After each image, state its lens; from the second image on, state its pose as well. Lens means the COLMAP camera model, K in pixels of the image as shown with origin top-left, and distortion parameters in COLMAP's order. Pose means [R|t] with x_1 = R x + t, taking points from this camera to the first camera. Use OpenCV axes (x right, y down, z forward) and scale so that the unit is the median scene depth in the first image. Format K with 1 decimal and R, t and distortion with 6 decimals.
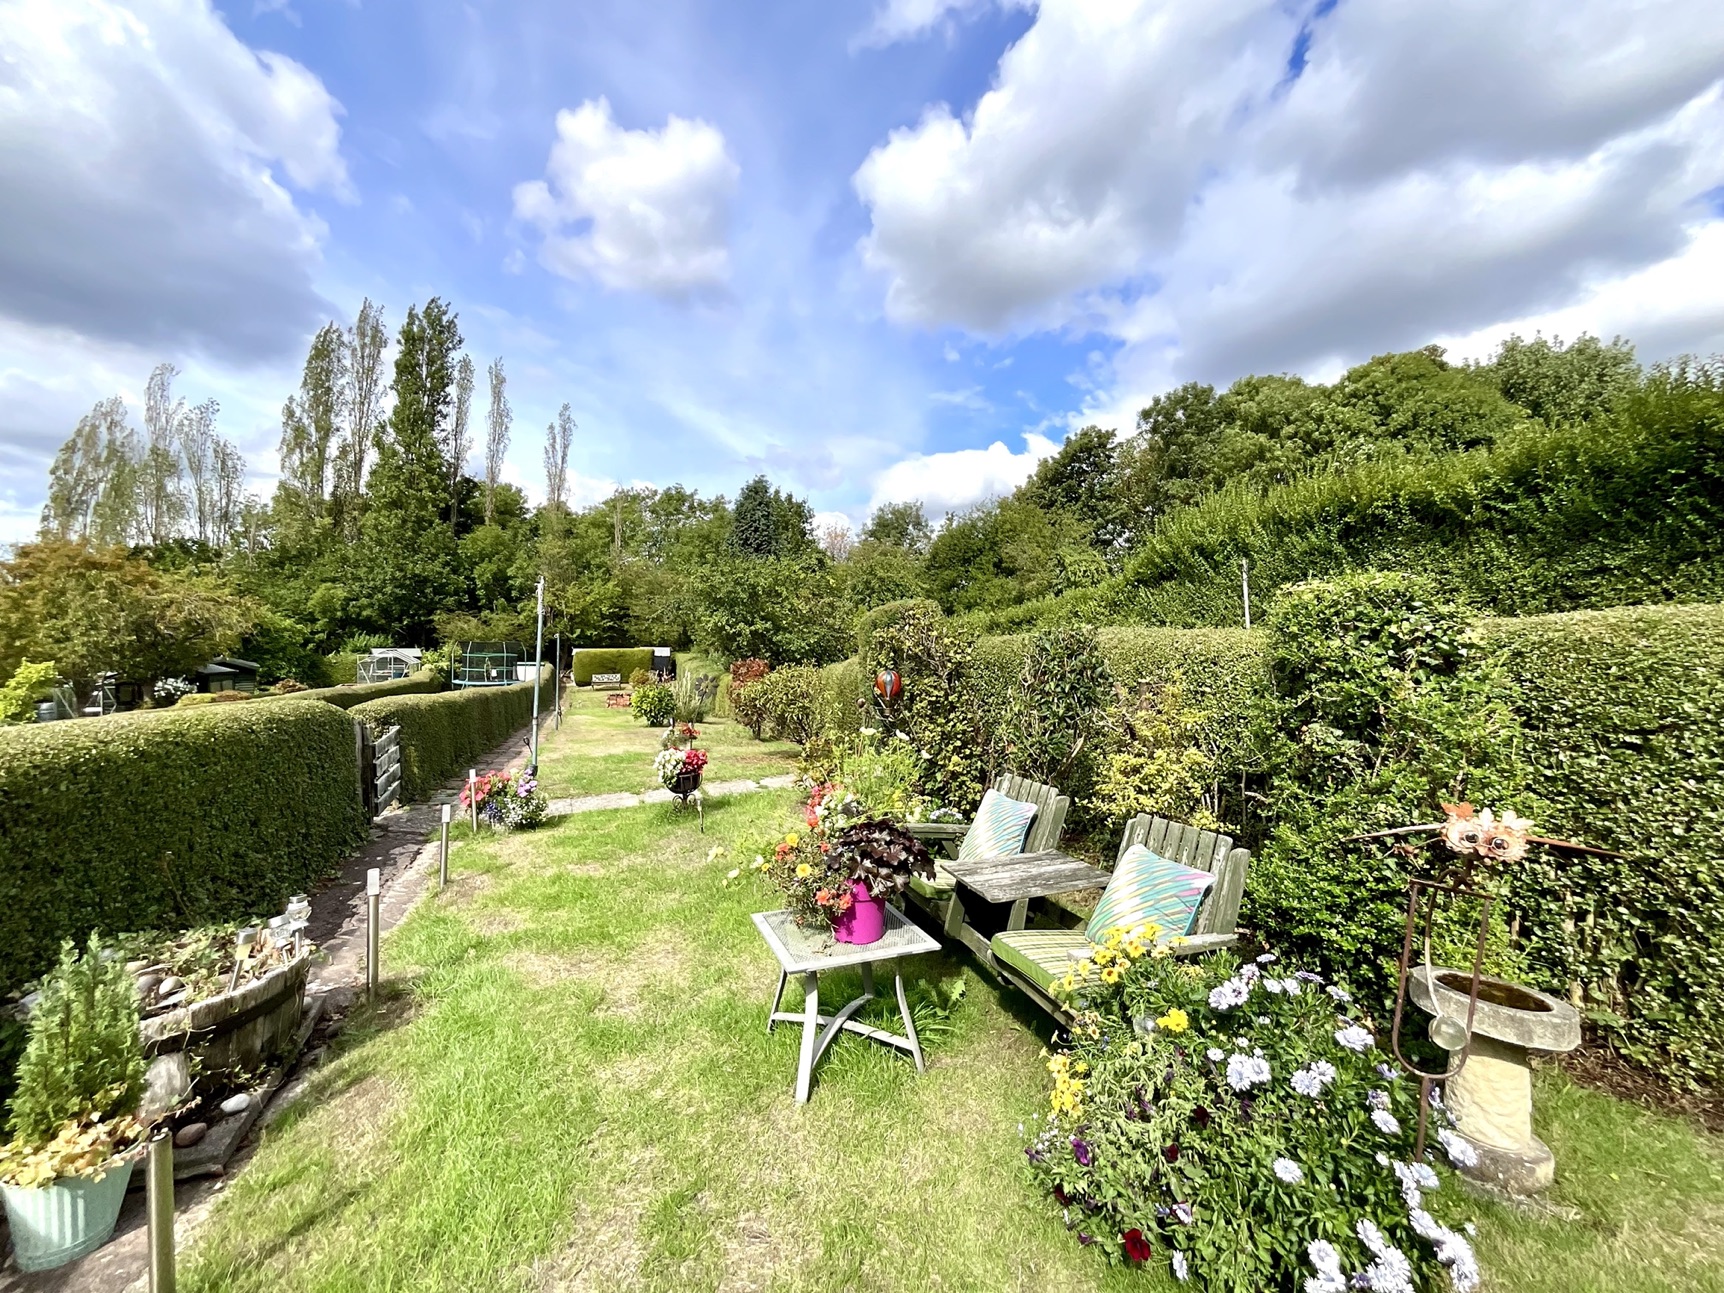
lens RADIAL K [[705.2, 0, 856.9], [0, 705.2, 649.4], [0, 0, 1]] dist [-0.001648, 0.003351]
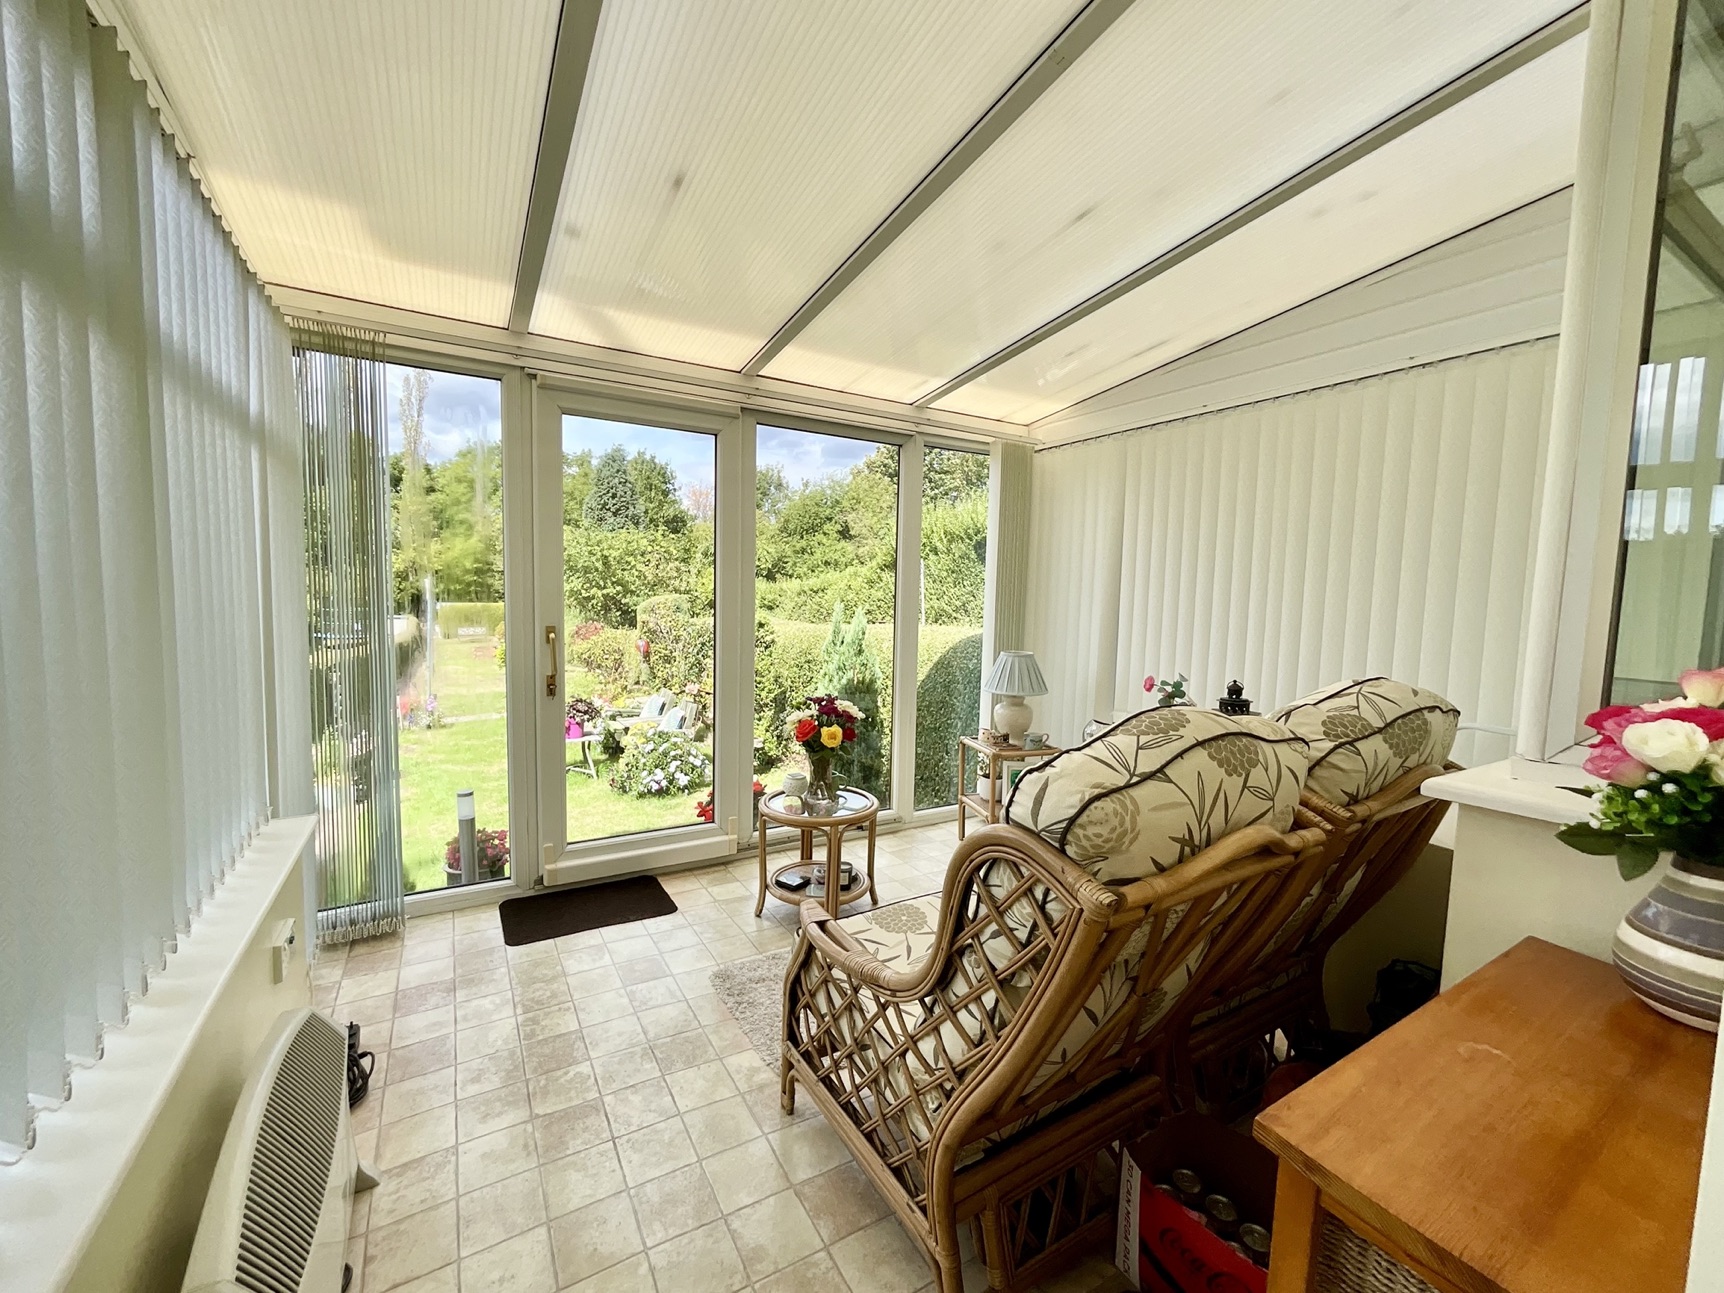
lens RADIAL K [[703.5, 0, 857.2], [0, 703.5, 648.7], [0, 0, 1]] dist [-0.000930, 0.000255]
pose [[0.986923, -0.004253, 0.161137, 0.051747], [-0.007303, 0.997446, 0.071054, -0.013661], [-0.161028, -0.071302, 0.984371, -0.153825]]
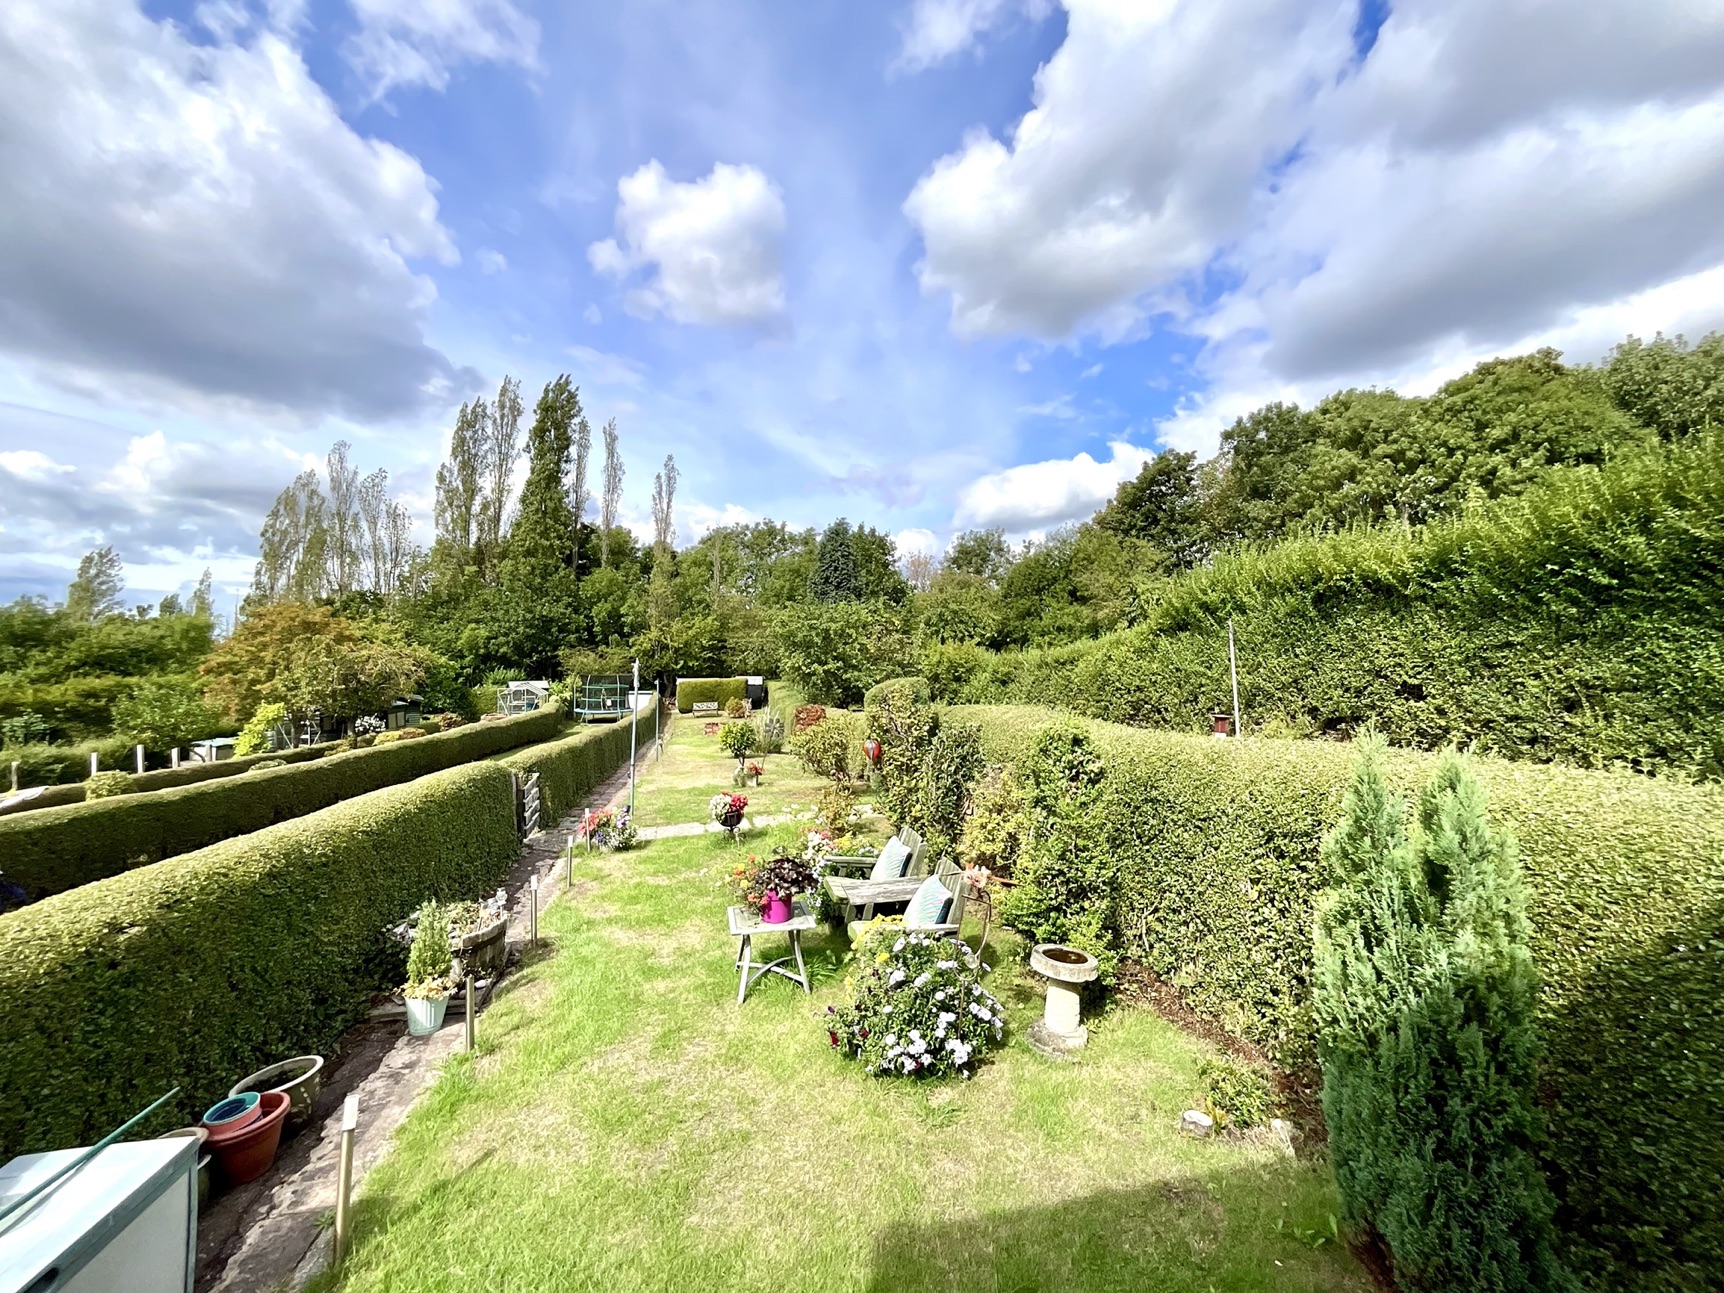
lens RADIAL K [[703.5, 0, 857.2], [0, 703.5, 648.7], [0, 0, 1]] dist [-0.000930, 0.000255]
pose [[0.990344, -0.014582, -0.137863, 0.035517], [0.011148, 0.999609, -0.025646, -0.019388], [0.138183, 0.023861, 0.990119, -0.061769]]
